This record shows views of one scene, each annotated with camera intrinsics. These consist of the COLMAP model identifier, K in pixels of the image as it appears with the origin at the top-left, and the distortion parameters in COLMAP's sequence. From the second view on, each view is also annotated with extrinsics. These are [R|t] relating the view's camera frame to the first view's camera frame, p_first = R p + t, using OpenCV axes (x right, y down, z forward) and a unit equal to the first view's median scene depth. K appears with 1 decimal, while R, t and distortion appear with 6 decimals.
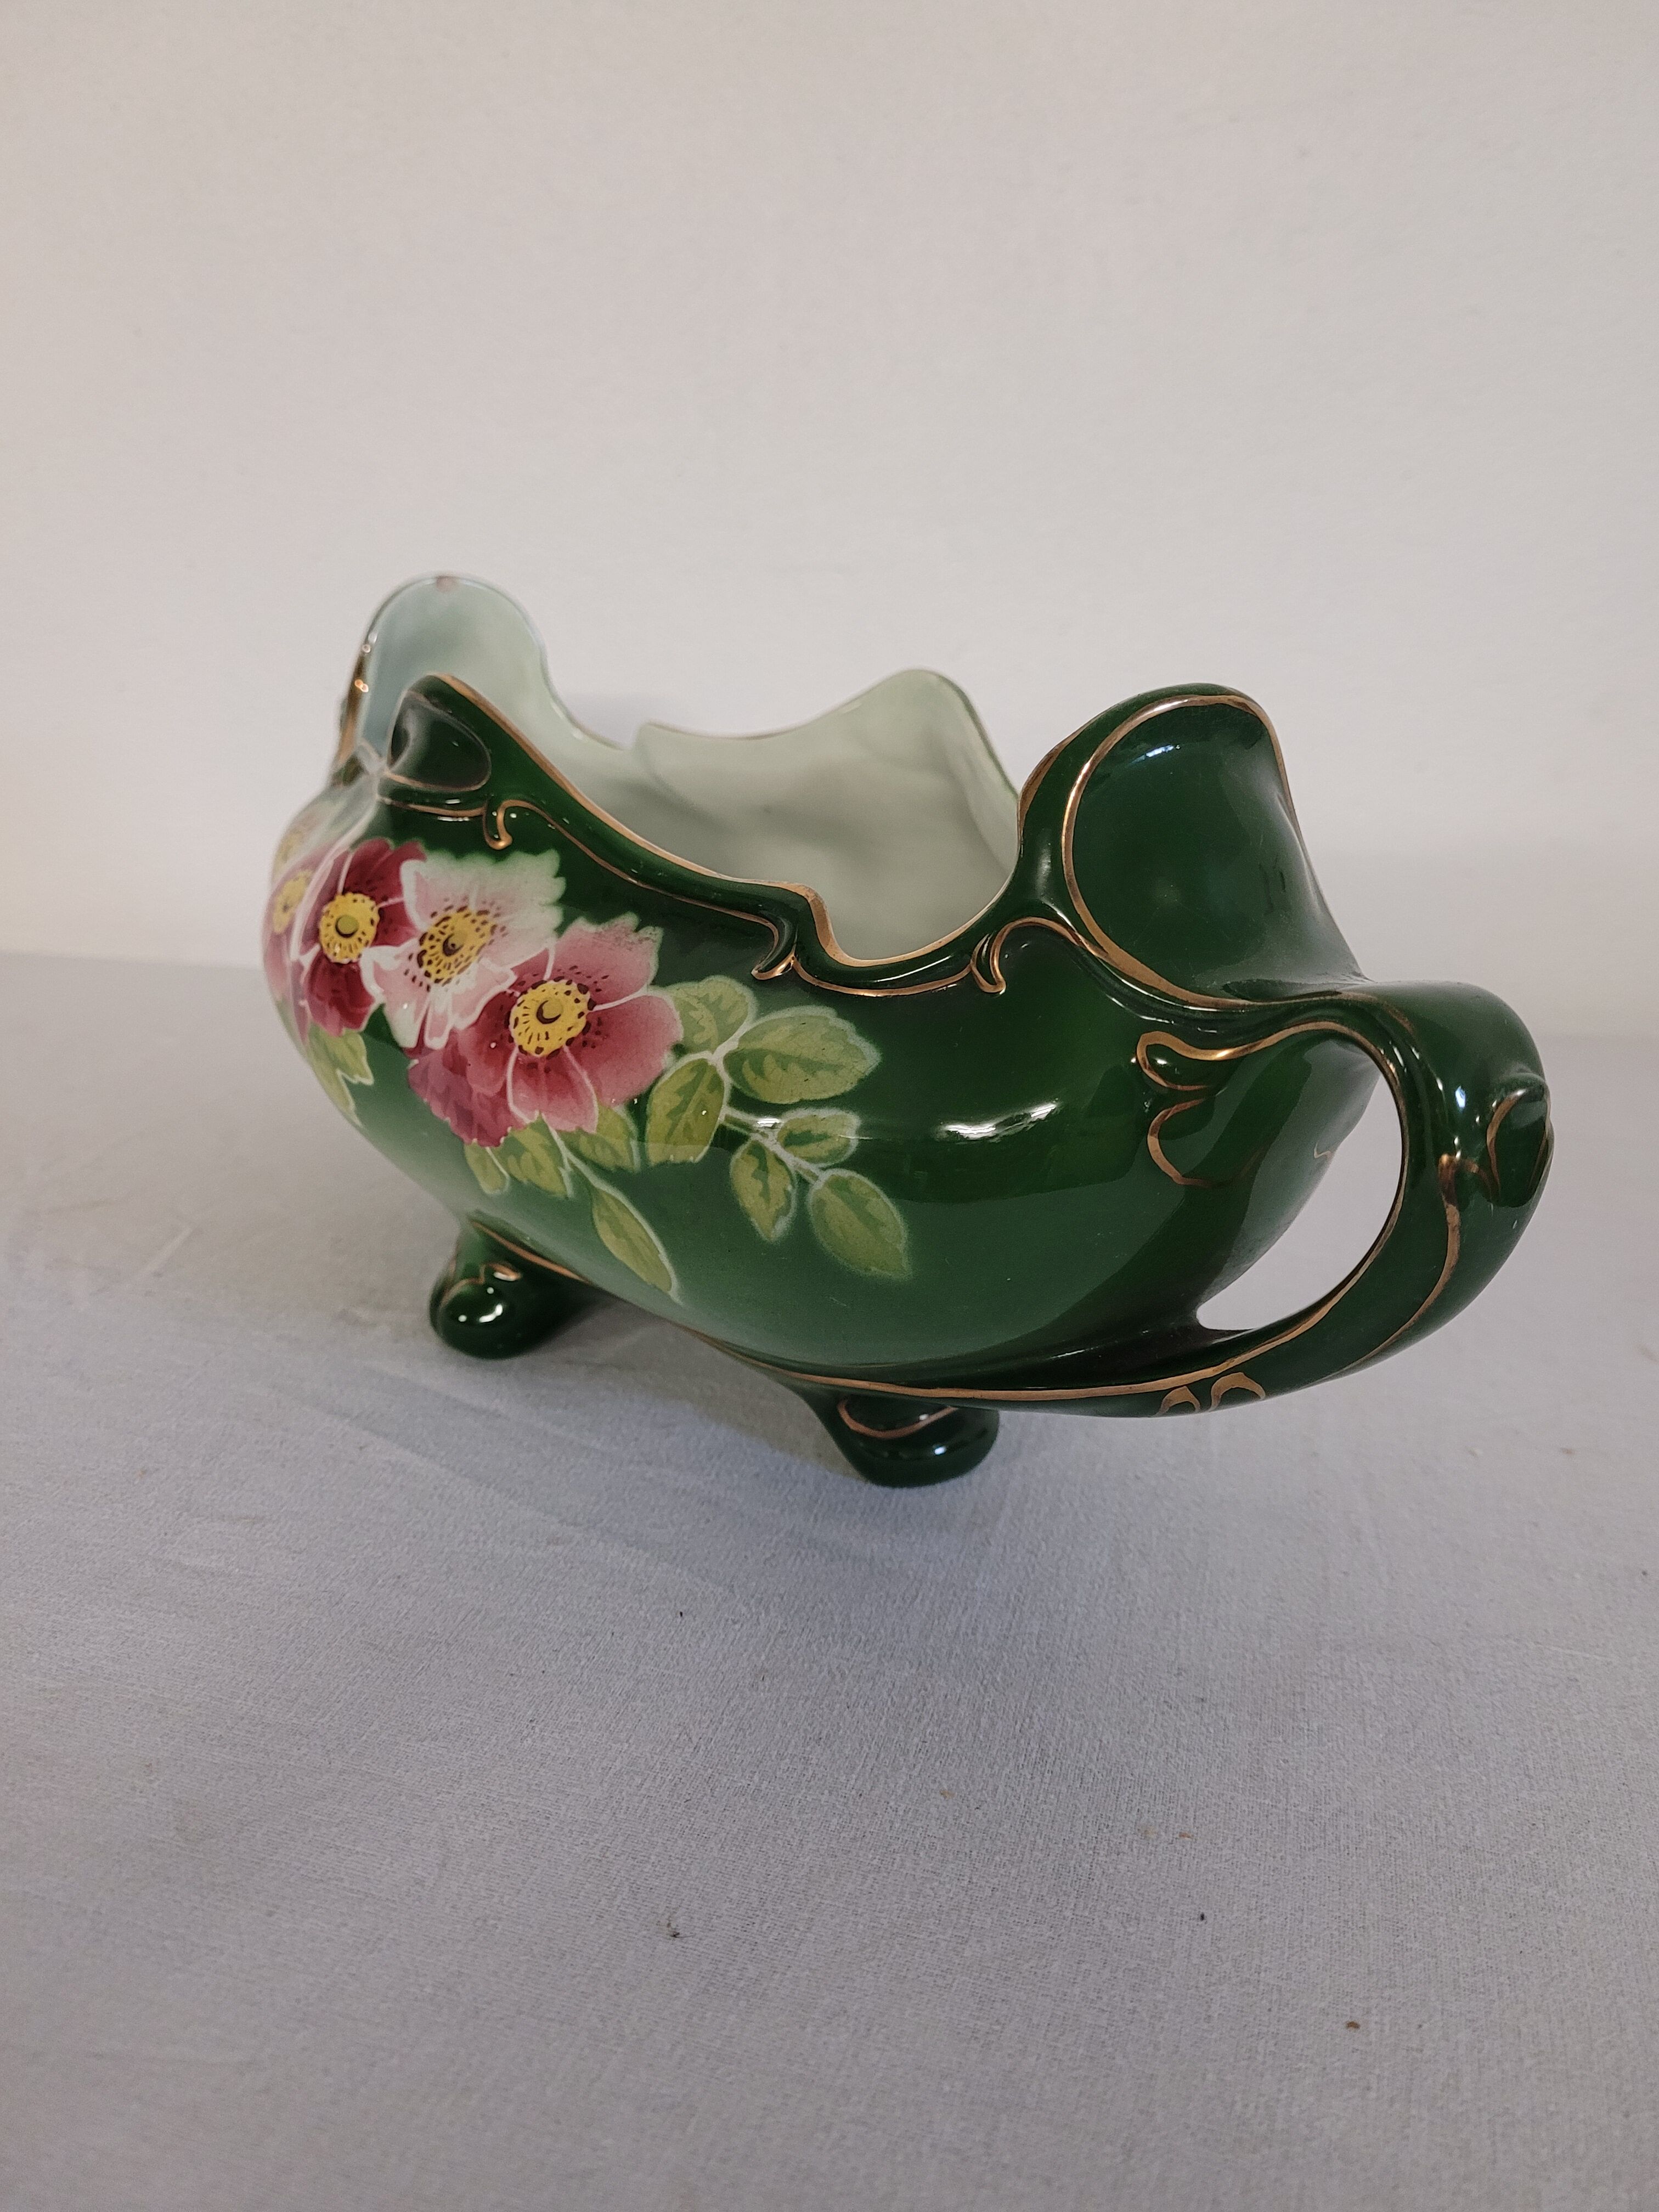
lens RADIAL K [[1723.8, 0, 829.5], [0, 1723.8, 1106.0], [0, 0, 1]] dist [0.001554, -0.165243]
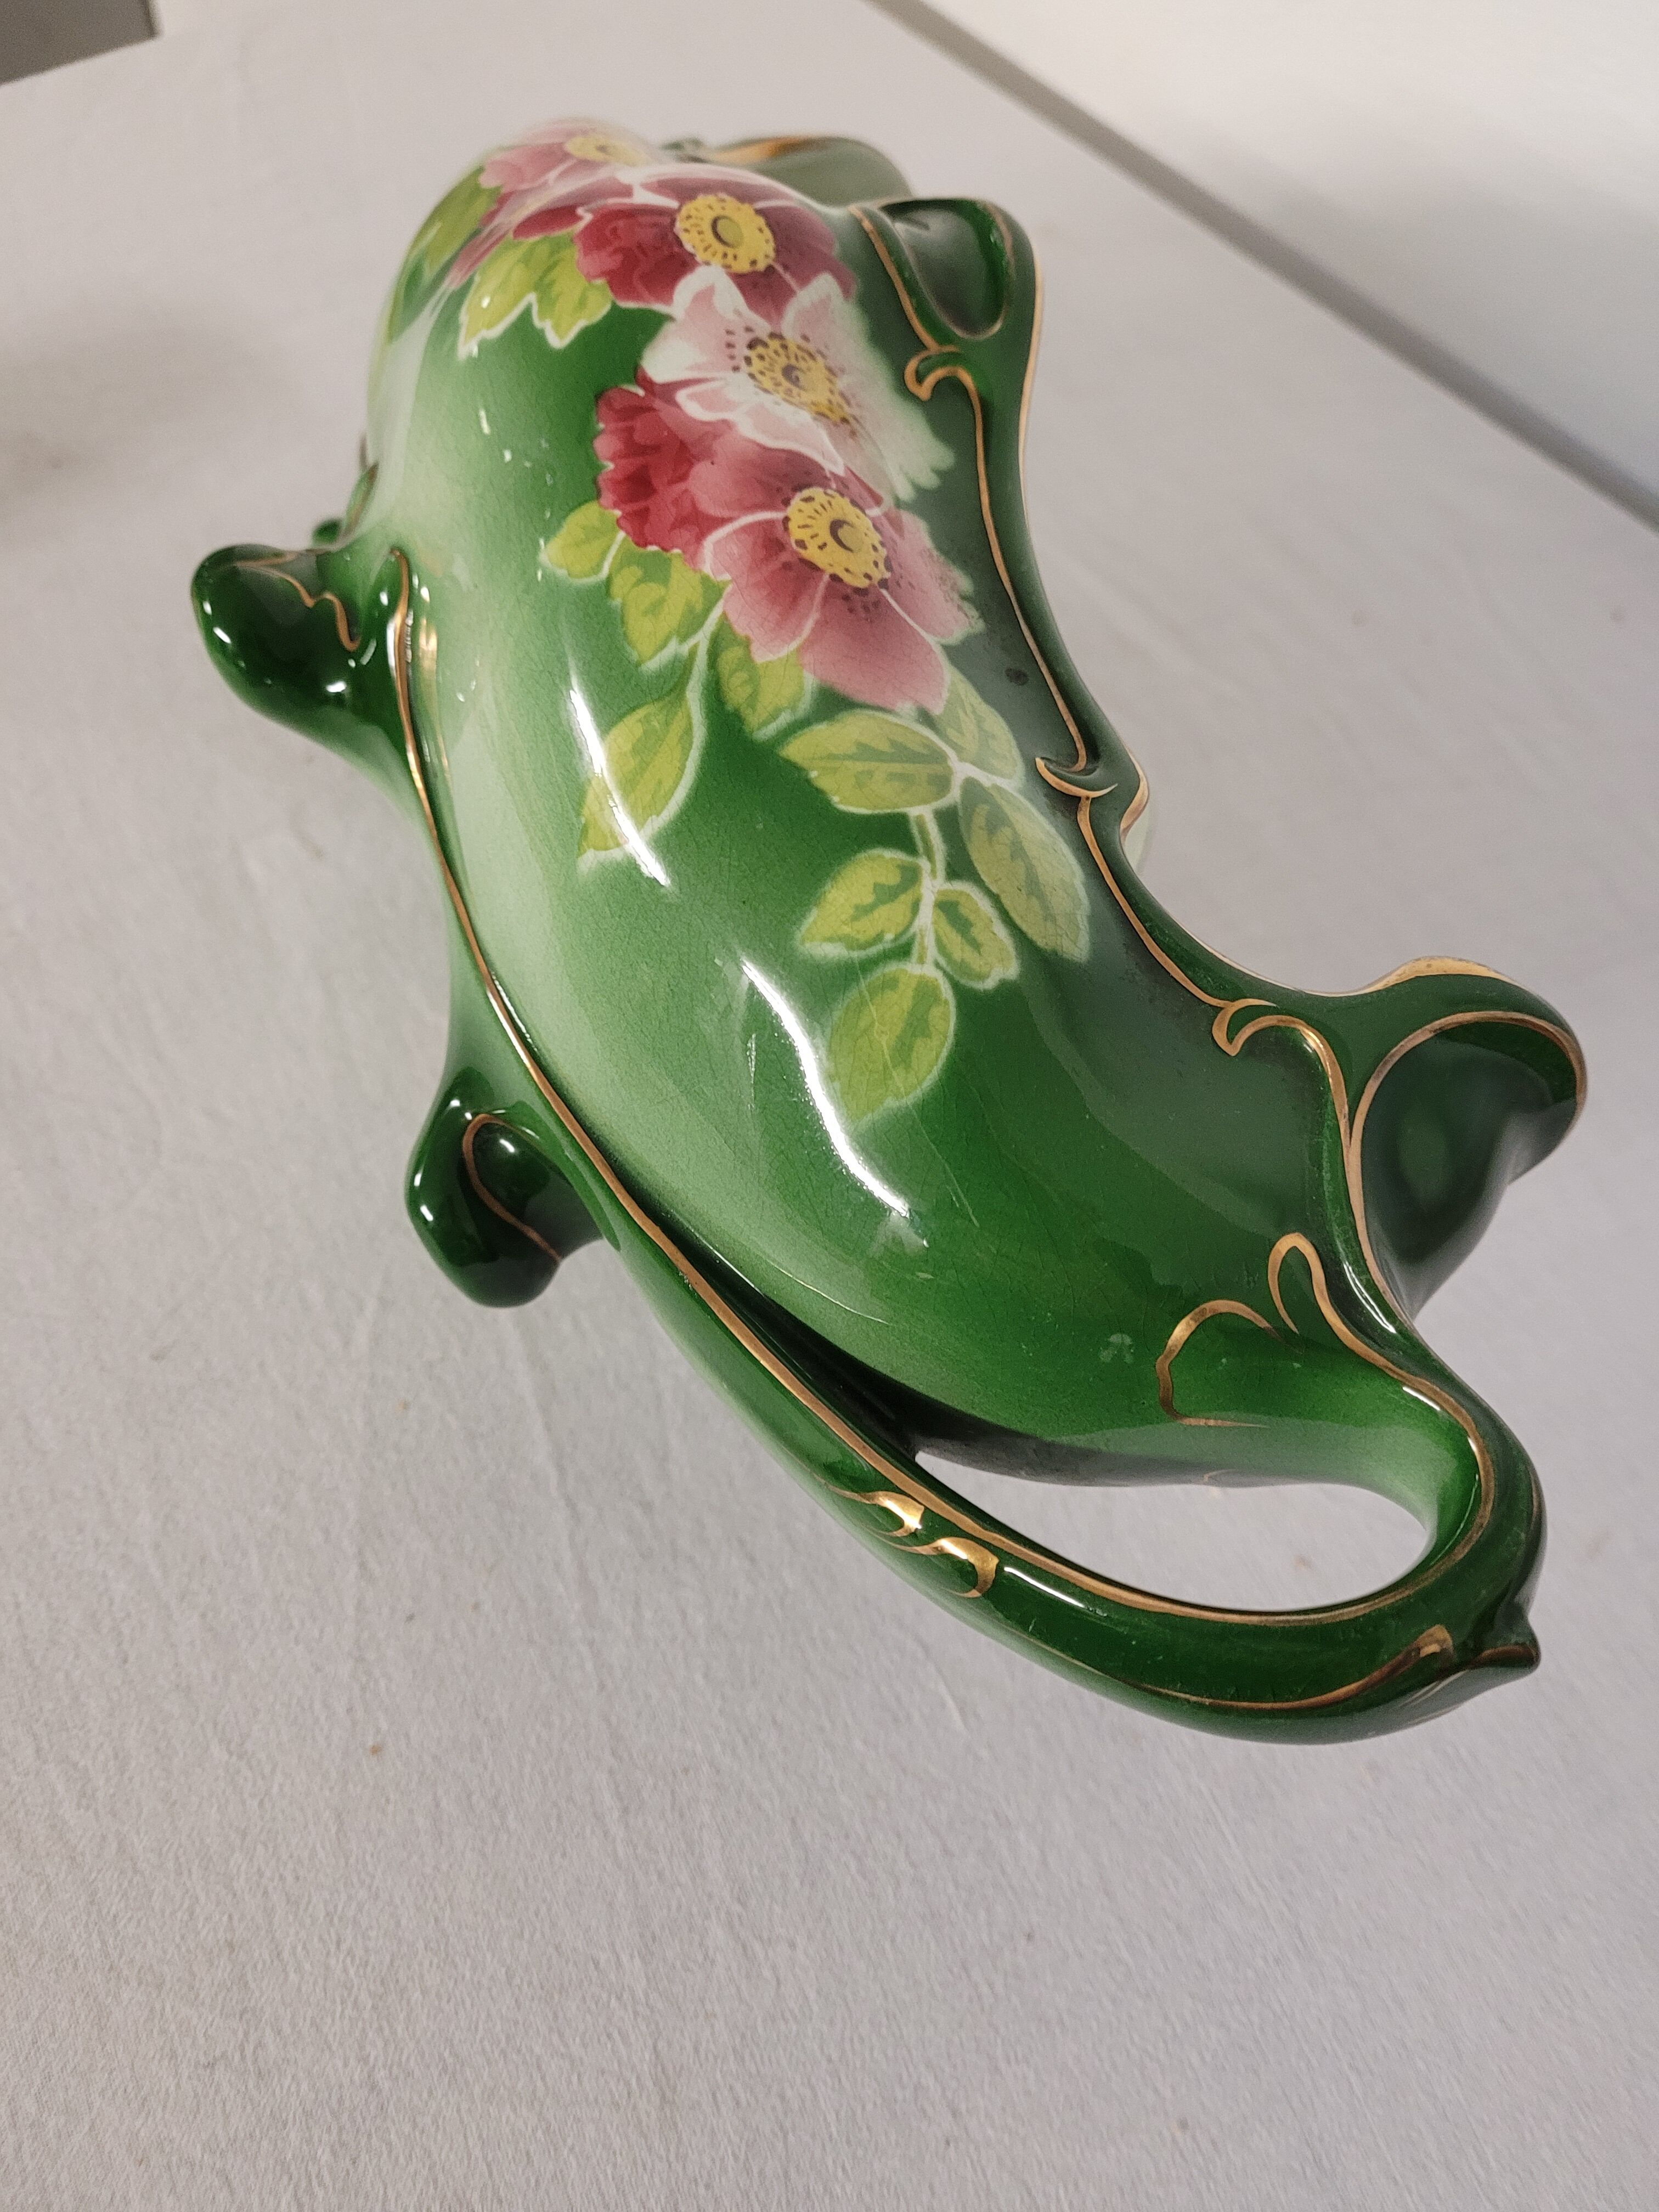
lens RADIAL K [[1798.1, 0, 829.5], [0, 1798.1, 1106.0], [0, 0, 1]] dist [-0.039620, -0.006192]
pose [[0.430930, 0.854472, 0.290133, -0.180378], [-0.819505, 0.505170, -0.270581, 0.288961], [-0.377771, -0.121164, 0.917937, 0.257431]]
